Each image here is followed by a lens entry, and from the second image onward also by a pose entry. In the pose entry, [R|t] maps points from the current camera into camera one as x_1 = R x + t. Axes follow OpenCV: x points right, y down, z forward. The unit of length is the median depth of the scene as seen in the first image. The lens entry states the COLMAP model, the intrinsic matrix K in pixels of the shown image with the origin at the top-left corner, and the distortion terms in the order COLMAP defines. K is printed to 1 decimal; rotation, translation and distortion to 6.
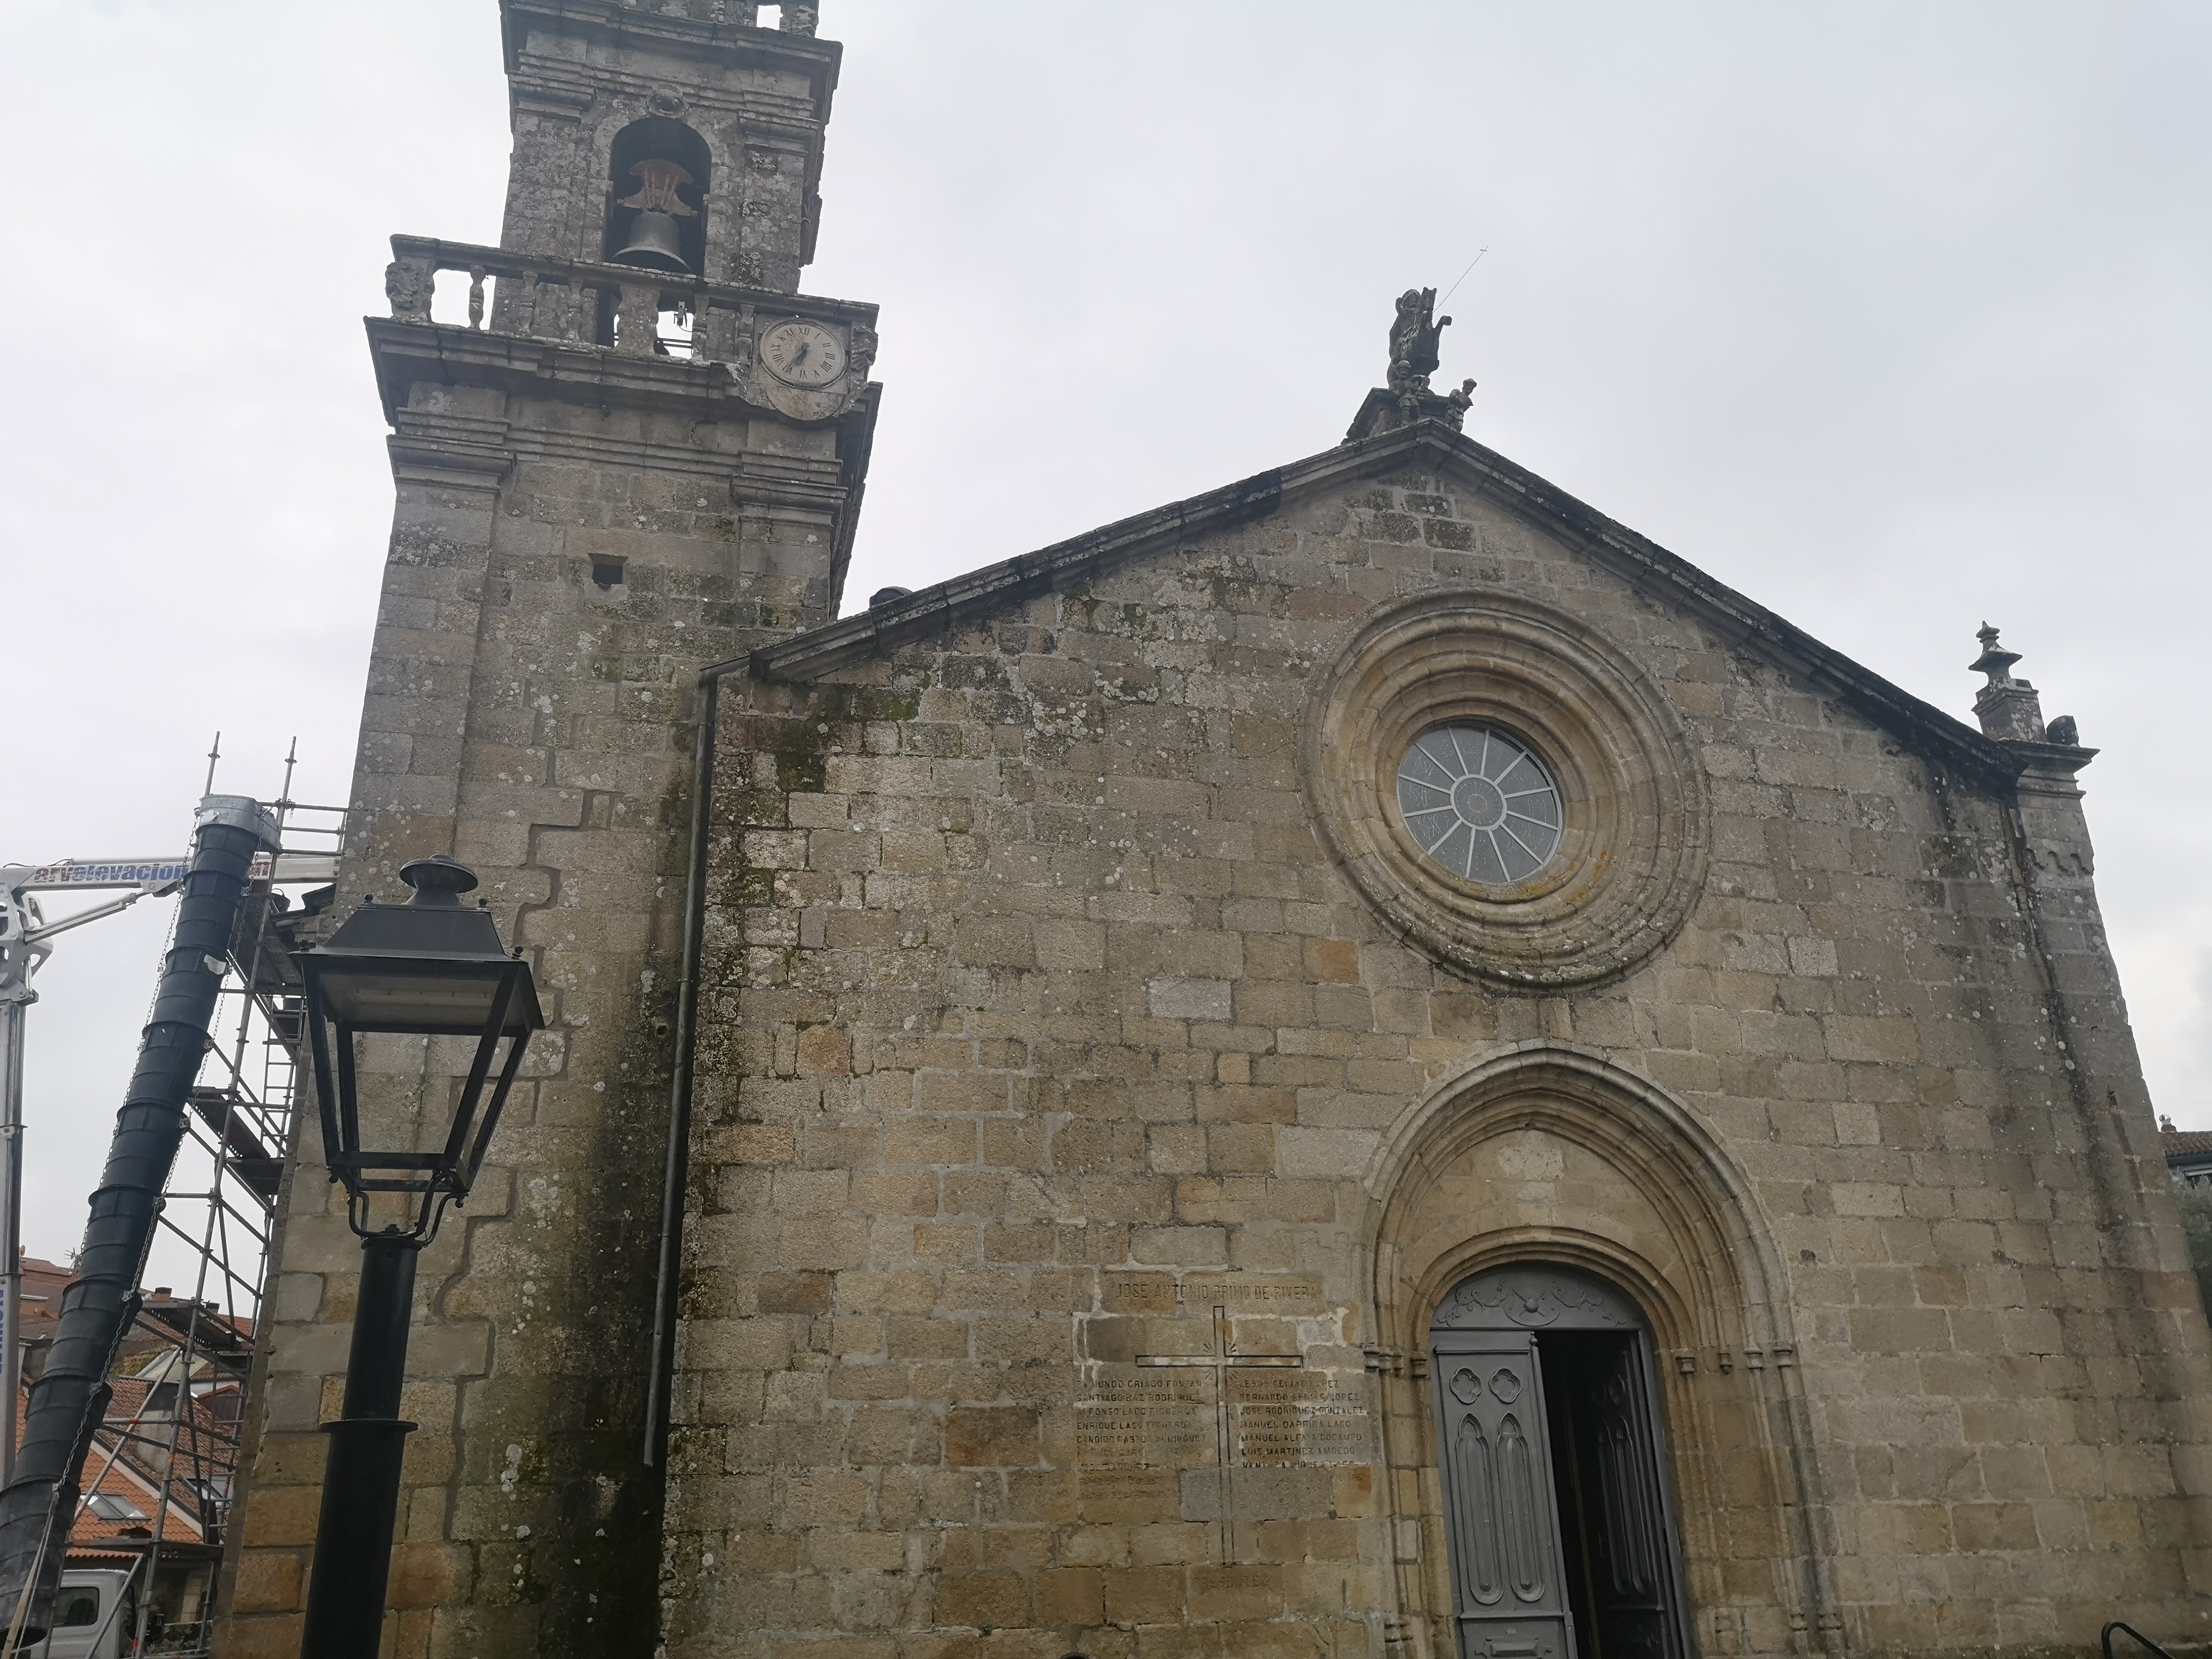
lens RADIAL K [[1702.7, 0, 1110.3], [0, 1702.7, 784.6], [0, 0, 1]] dist [0.060901, -0.120026]
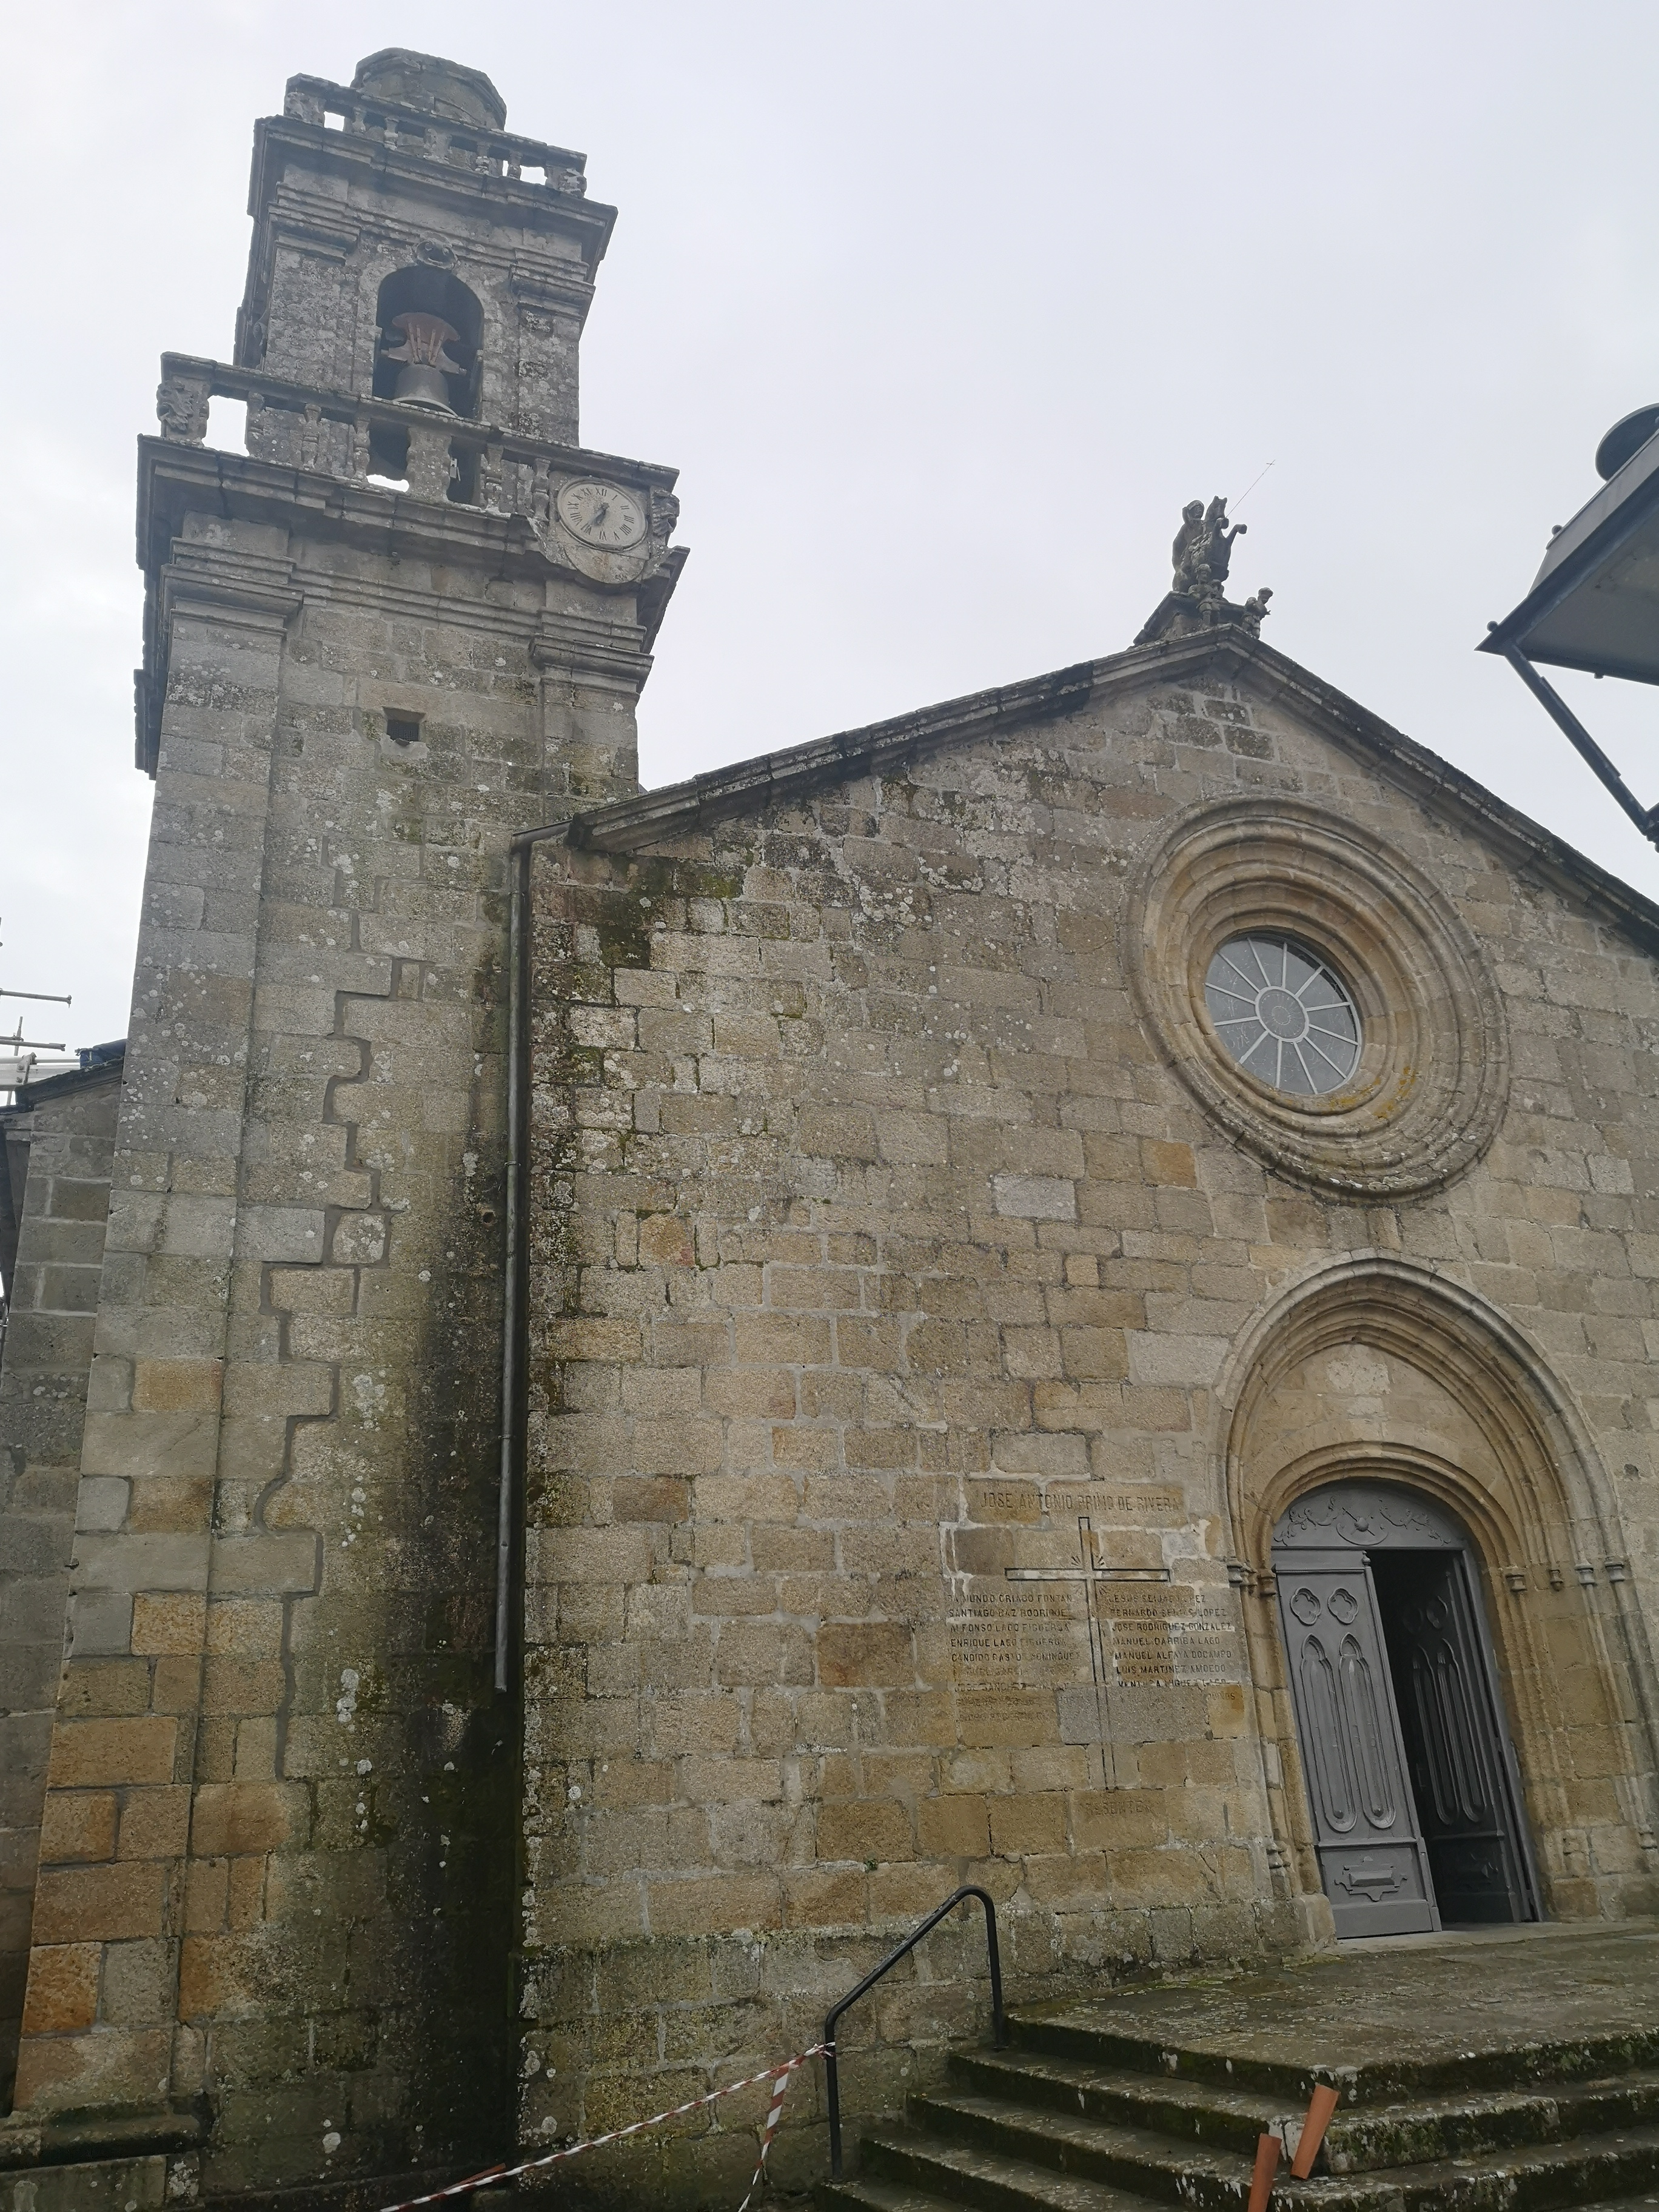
lens RADIAL K [[1702.7, 0, 817.5], [0, 1702.7, 1061.5], [0, 0, 1]] dist [0.060901, -0.120026]
pose [[0.993391, 0.018201, 0.113324, -0.174018], [-0.015232, 0.999519, -0.027013, 0.074641], [-0.113761, 0.025108, 0.993191, 0.070684]]
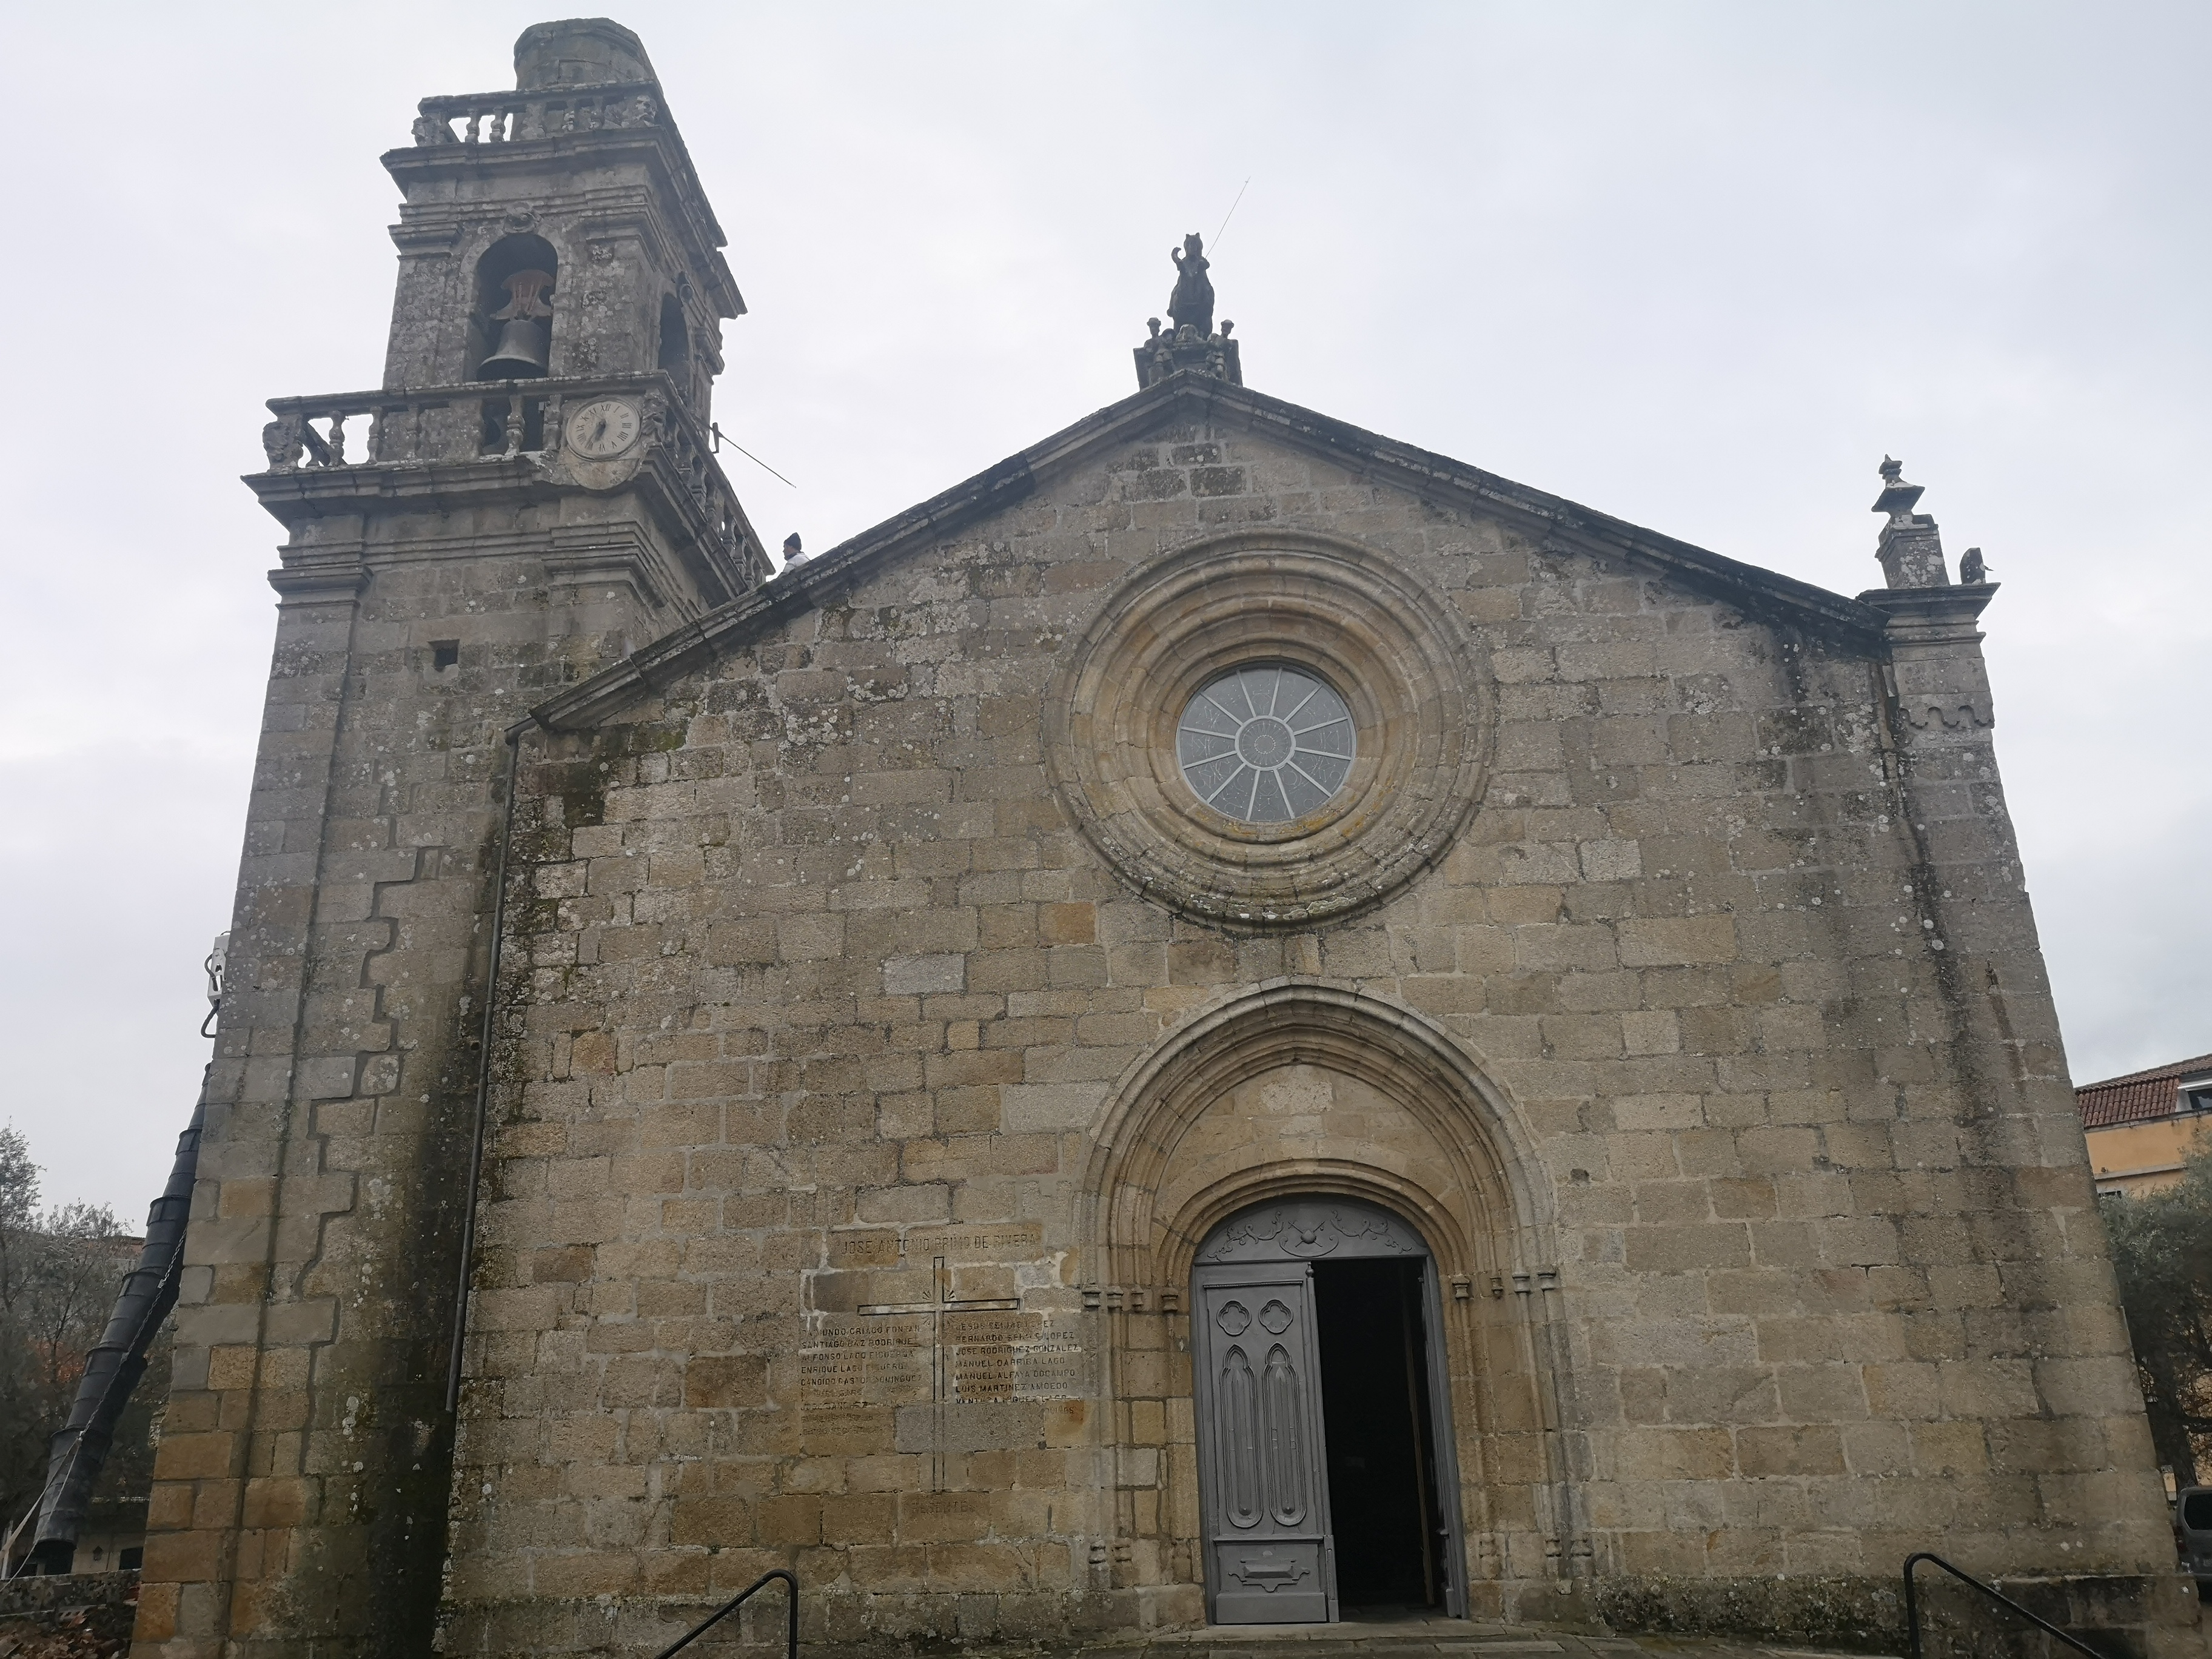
lens RADIAL K [[1727.8, 0, 1156.1], [0, 1727.8, 765.9], [0, 0, 1]] dist [0.042826, -0.076341]
pose [[0.945854, -0.125909, -0.299179, 0.507501], [0.137967, 0.990246, 0.019441, -0.005508], [0.293813, -0.059665, 0.953999, 0.008784]]
